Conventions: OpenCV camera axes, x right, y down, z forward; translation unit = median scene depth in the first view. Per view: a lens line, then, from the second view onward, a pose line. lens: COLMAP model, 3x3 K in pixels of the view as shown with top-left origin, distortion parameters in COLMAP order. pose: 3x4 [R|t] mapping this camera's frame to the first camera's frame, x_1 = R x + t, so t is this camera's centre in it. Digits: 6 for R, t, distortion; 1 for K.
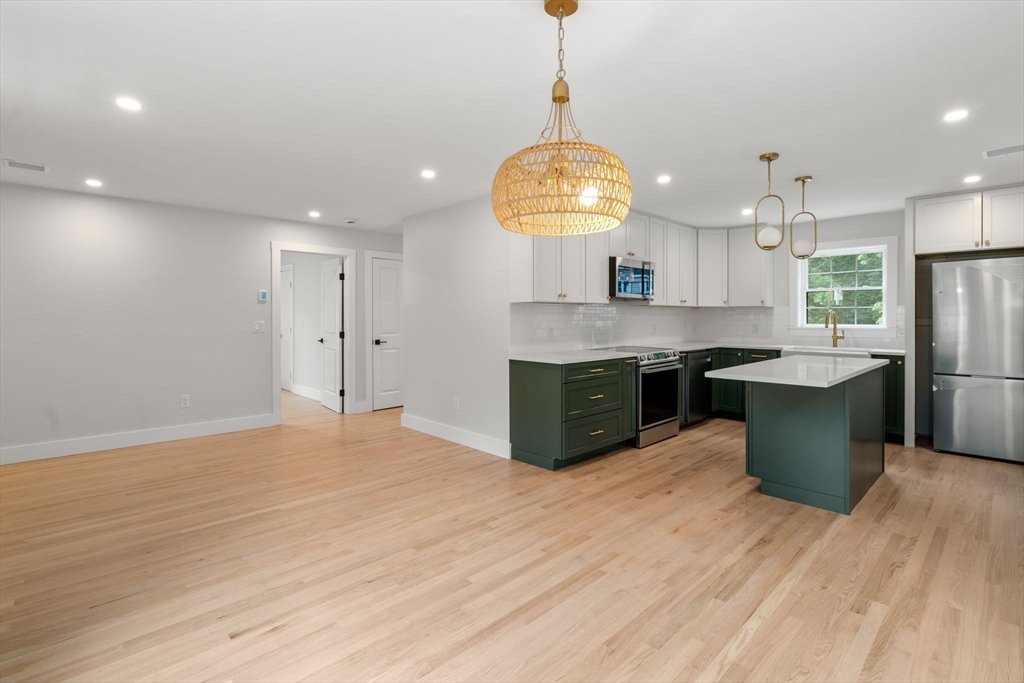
lens RADIAL K [[487.5, 0, 523.4], [0, 487.5, 320.6], [0, 0, 1]] dist [-0.002711, 0.000732]
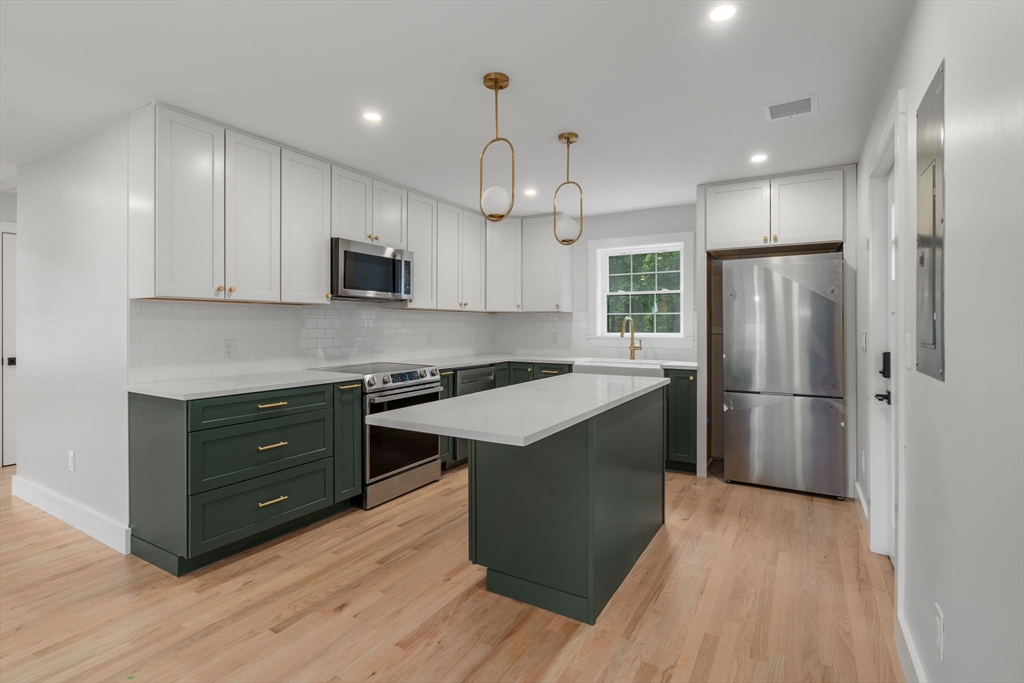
lens RADIAL K [[488.4, 0, 522.6], [0, 488.4, 325.9], [0, 0, 1]] dist [-0.003135, -0.000204]
pose [[0.965213, 0.001754, 0.261458, 0.310424], [-0.000010, 0.999978, -0.006672, 0.001345], [-0.261464, 0.006438, 0.965192, 0.298011]]
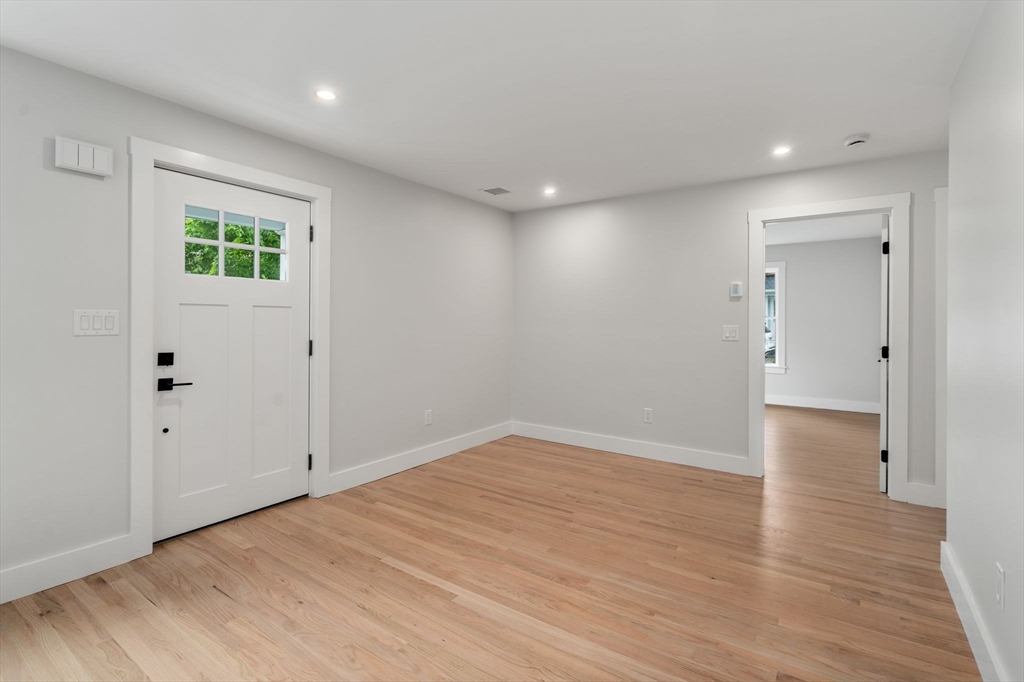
lens RADIAL K [[479.8, 0, 523.0], [0, 479.8, 322.3], [0, 0, 1]] dist [-0.001475, 0.000217]
pose [[0.188038, 0.002271, -0.982159, 0.133443], [-0.018159, 0.999834, -0.001165, 0.004836], [0.981994, 0.018054, 0.188048, 0.764418]]
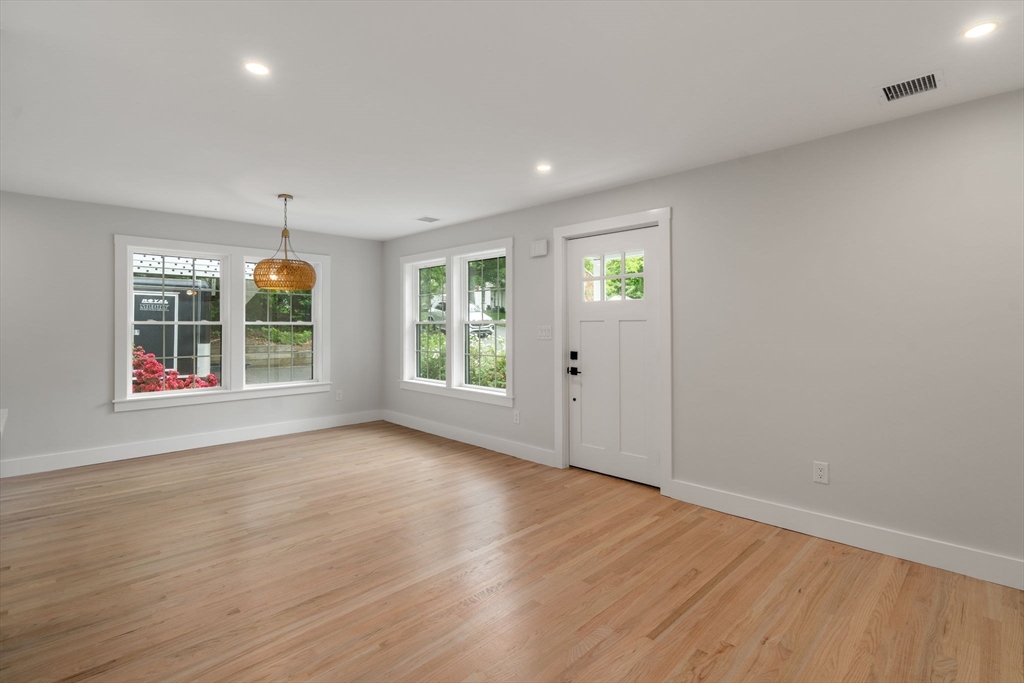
lens RADIAL K [[483.9, 0, 521.1], [0, 483.9, 325.4], [0, 0, 1]] dist [-0.001180, 0.000421]
pose [[-0.999984, 0.001974, -0.005385, -0.466542], [0.001919, 0.999947, 0.010149, -0.014343], [0.005405, 0.010138, -0.999934, 1.470950]]
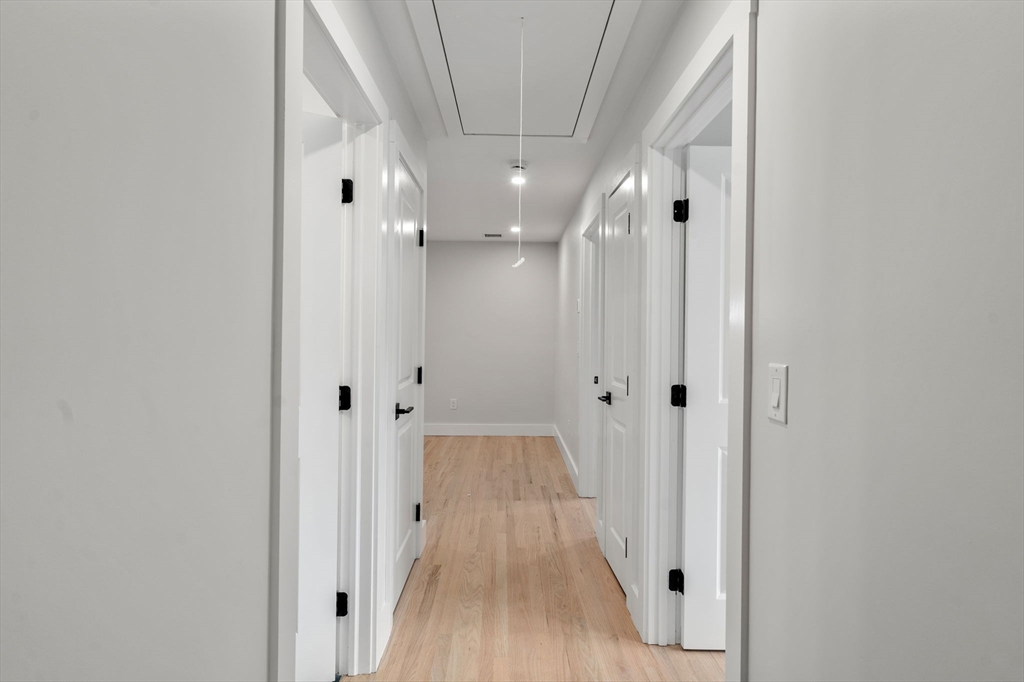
lens RADIAL K [[535.4, 0, 512.0], [0, 535.4, 341.0], [0, 0, 1]] dist [-0.000755, 0.000044]
pose [[-0.701034, -0.000578, -0.713128, 0.120195], [-0.019893, 0.999626, 0.018745, -0.014220], [0.712851, 0.027327, -0.700783, 2.018736]]
